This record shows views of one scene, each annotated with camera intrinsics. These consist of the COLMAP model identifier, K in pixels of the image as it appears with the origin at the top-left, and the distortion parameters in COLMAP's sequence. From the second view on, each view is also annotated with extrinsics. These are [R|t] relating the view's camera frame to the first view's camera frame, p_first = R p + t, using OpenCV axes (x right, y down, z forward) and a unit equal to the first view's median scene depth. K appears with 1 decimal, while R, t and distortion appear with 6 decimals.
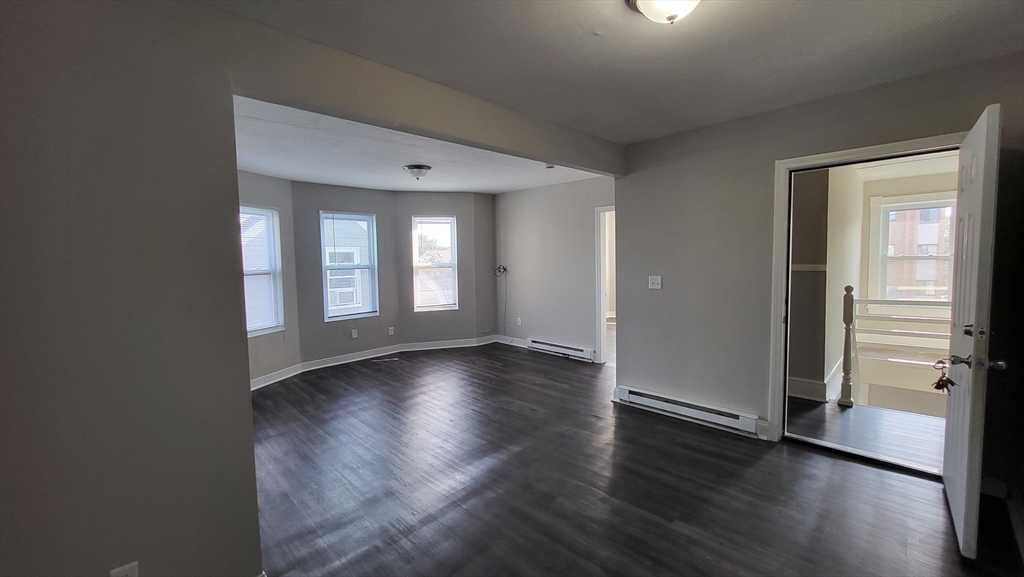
lens RADIAL K [[402.1, 0, 514.6], [0, 402.1, 281.0], [0, 0, 1]] dist [-0.003324, -0.000082]
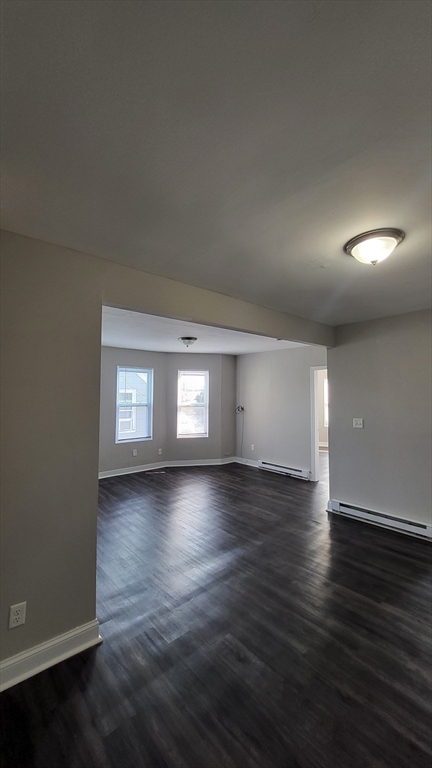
lens RADIAL K [[302.5, 0, 219.5], [0, 302.5, 380.8], [0, 0, 1]] dist [-0.003696, -0.000835]
pose [[0.997457, 0.017515, -0.069085, -0.047402], [-0.025091, 0.993575, -0.110360, -0.010856], [0.066708, 0.111813, 0.991488, -0.066719]]
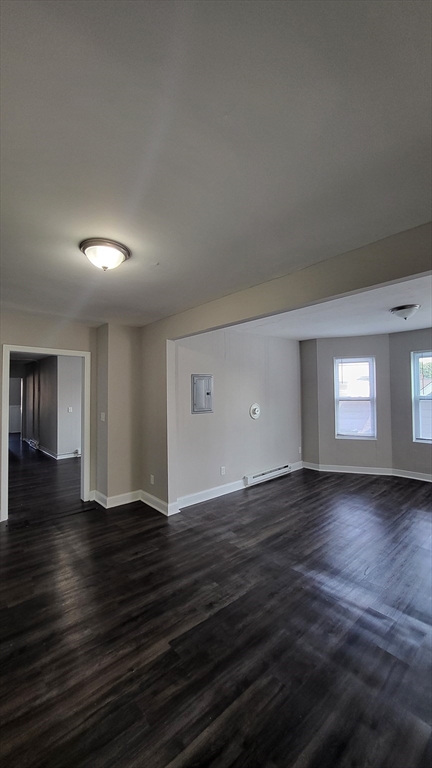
lens RADIAL K [[302.5, 0, 219.9], [0, 302.5, 385.5], [0, 0, 1]] dist [-0.003696, -0.000835]
pose [[-0.044213, 0.004919, -0.999010, 0.618268], [-0.049298, 0.998759, 0.007100, -0.061203], [0.997805, 0.049563, -0.043916, 0.582755]]
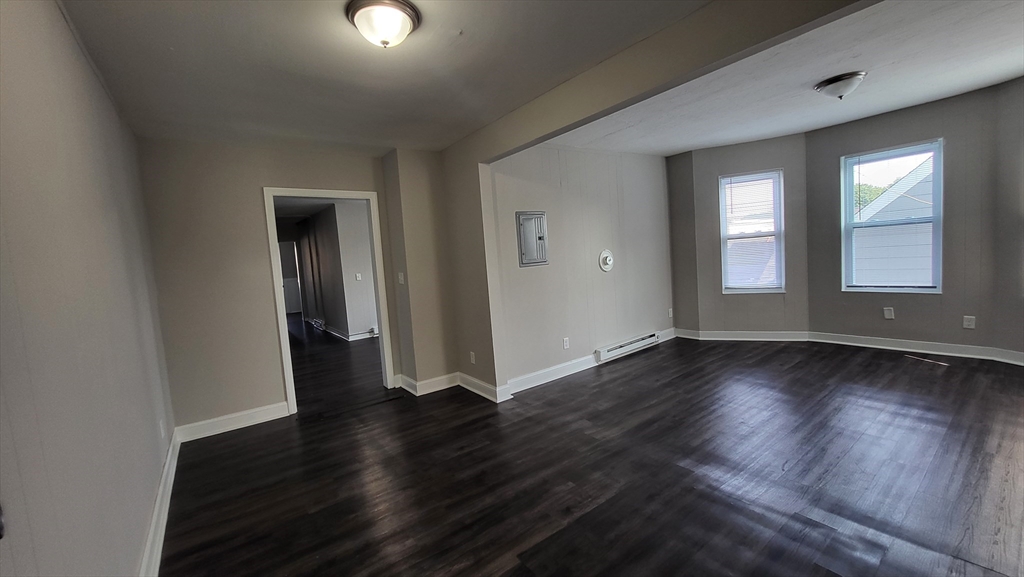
lens RADIAL K [[402.1, 0, 510.8], [0, 402.1, 286.0], [0, 0, 1]] dist [-0.003324, -0.000082]
pose [[-0.134762, 0.115466, -0.984127, 0.582135], [0.018259, 0.993308, 0.114043, -0.022692], [0.990710, -0.002600, -0.135969, 0.561607]]
